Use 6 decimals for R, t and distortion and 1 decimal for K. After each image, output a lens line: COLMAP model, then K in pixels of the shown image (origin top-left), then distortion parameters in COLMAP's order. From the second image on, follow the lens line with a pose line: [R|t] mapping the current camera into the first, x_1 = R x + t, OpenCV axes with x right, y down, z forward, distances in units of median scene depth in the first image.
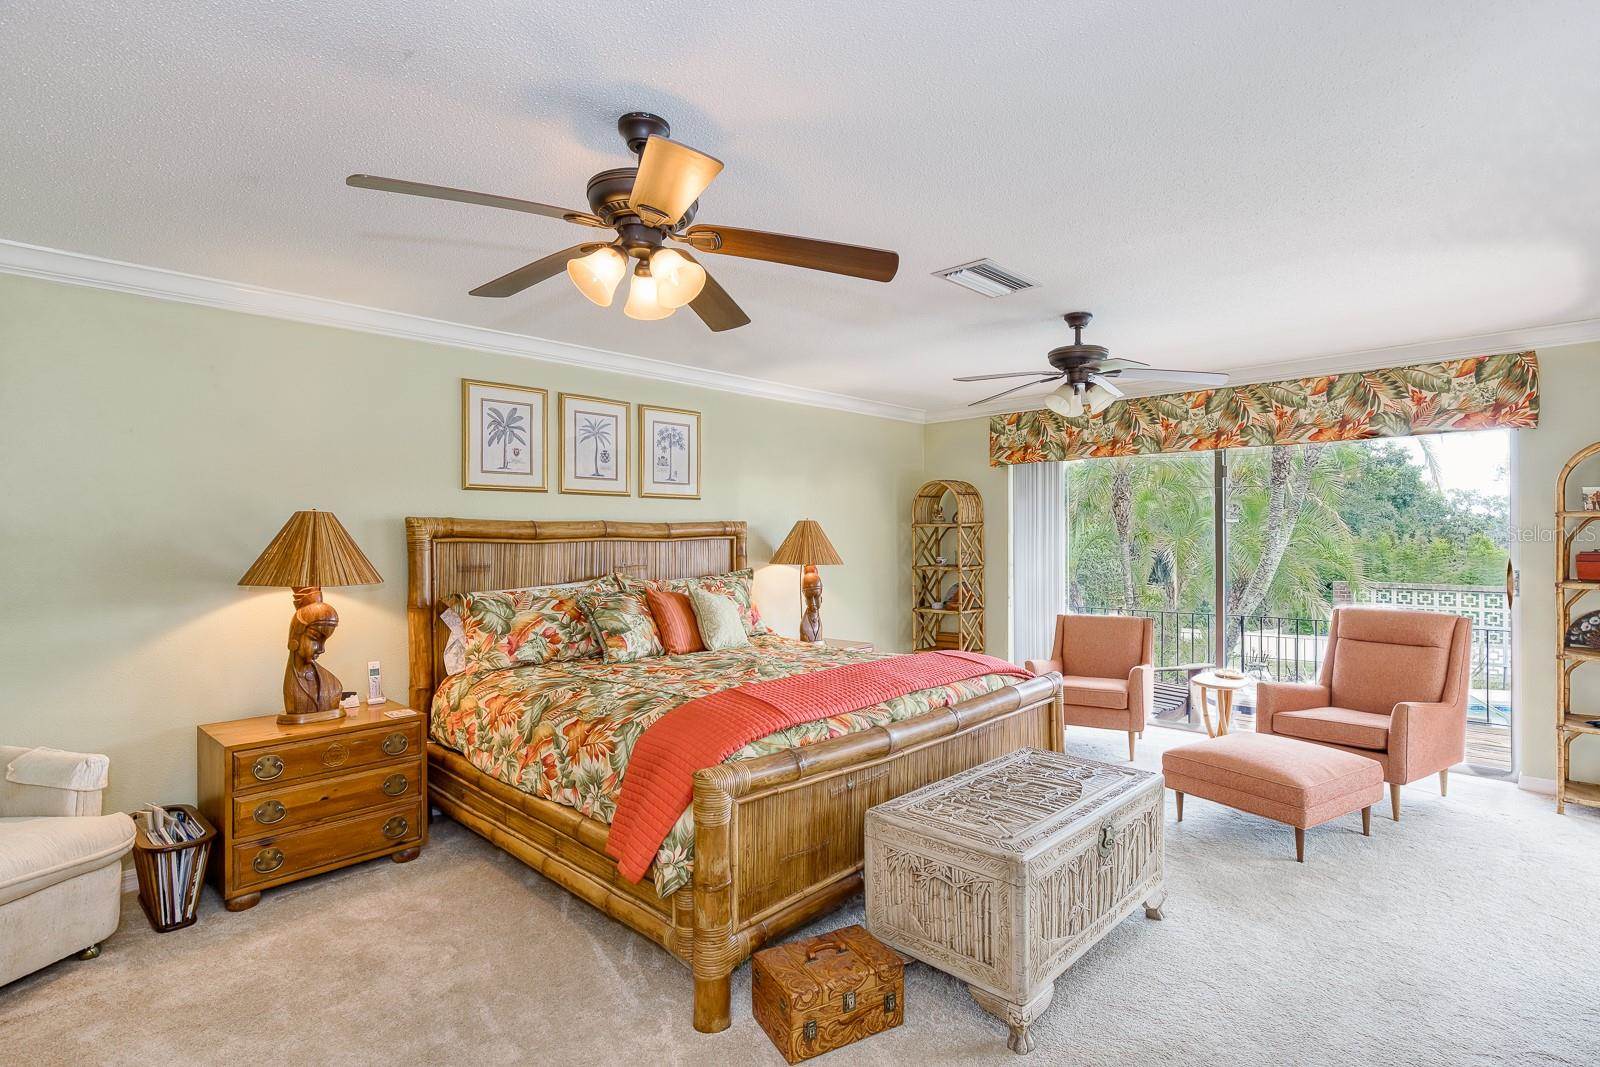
lens RADIAL K [[803.9, 0, 800.0], [0, 803.9, 533.5], [0, 0, 1]] dist [0.070504, 0.000374]
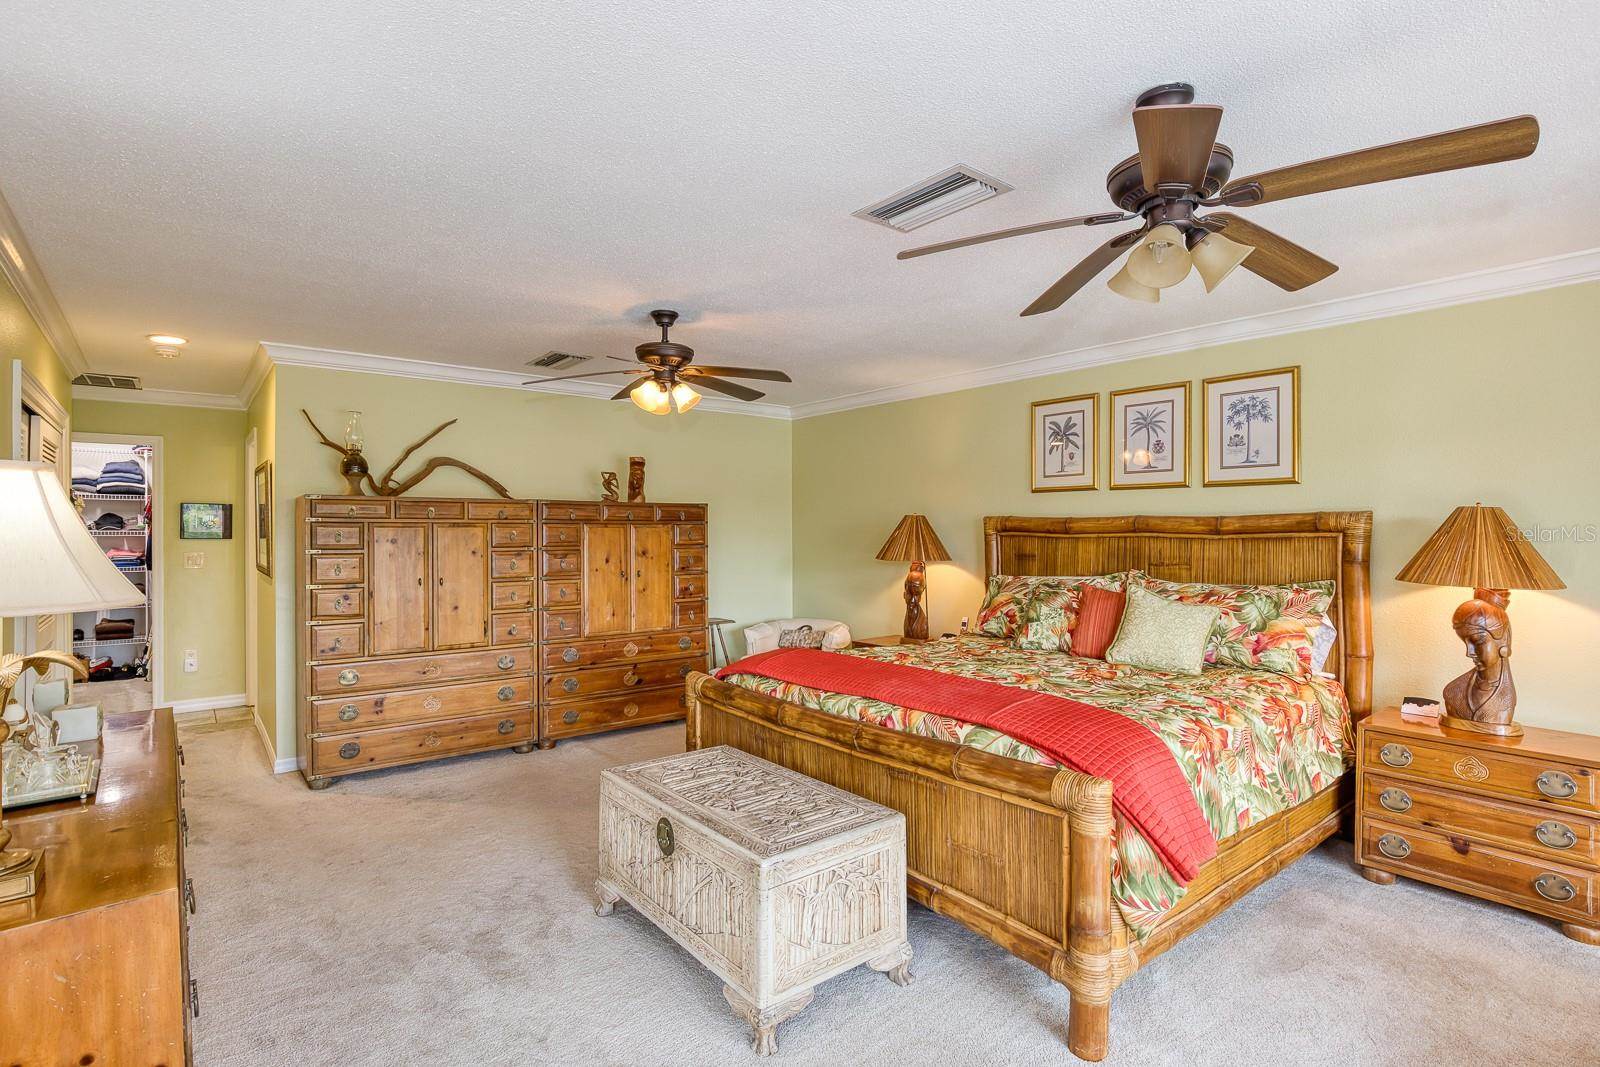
lens RADIAL K [[778.1, 0, 794.7], [0, 778.1, 498.4], [0, 0, 1]] dist [-0.039614, 0.000446]
pose [[-0.121158, -0.038654, -0.991880, 0.763043], [-0.003292, 0.999252, -0.038539, 0.001148], [0.992628, -0.001404, -0.121195, 0.750764]]
